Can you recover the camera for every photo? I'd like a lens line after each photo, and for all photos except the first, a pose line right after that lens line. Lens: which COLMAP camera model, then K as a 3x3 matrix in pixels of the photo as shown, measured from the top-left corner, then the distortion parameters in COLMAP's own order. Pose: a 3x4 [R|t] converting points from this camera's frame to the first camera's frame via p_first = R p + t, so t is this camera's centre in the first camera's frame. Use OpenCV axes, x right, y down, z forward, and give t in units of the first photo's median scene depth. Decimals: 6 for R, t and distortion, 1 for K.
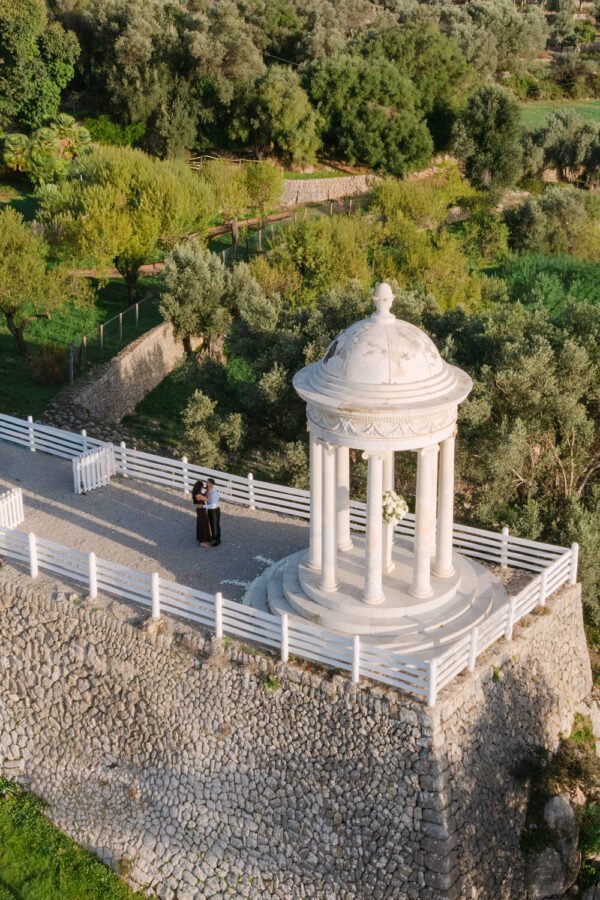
lens RADIAL K [[970.5, 0, 297.5], [0, 970.5, 467.2], [0, 0, 1]] dist [0.016705, -0.000533]
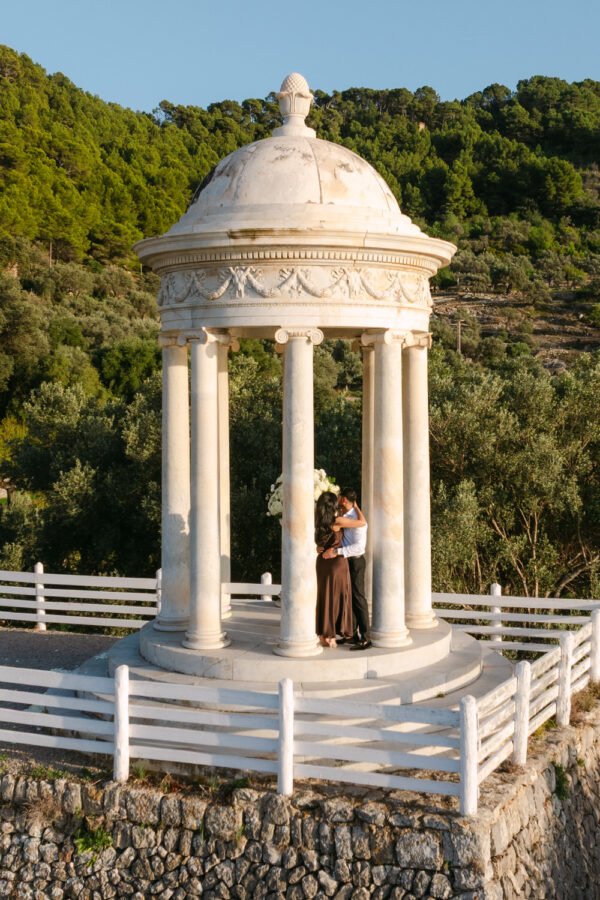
lens RADIAL K [[1112.4, 0, 300.0], [0, 1112.4, 450.0], [0, 0, 1]] dist [0.011574, -0.018761]
pose [[0.981767, 0.003809, 0.190048, -0.031354], [0.056304, 0.949107, -0.309880, 0.222723], [-0.181557, 0.314930, 0.931588, 0.456459]]
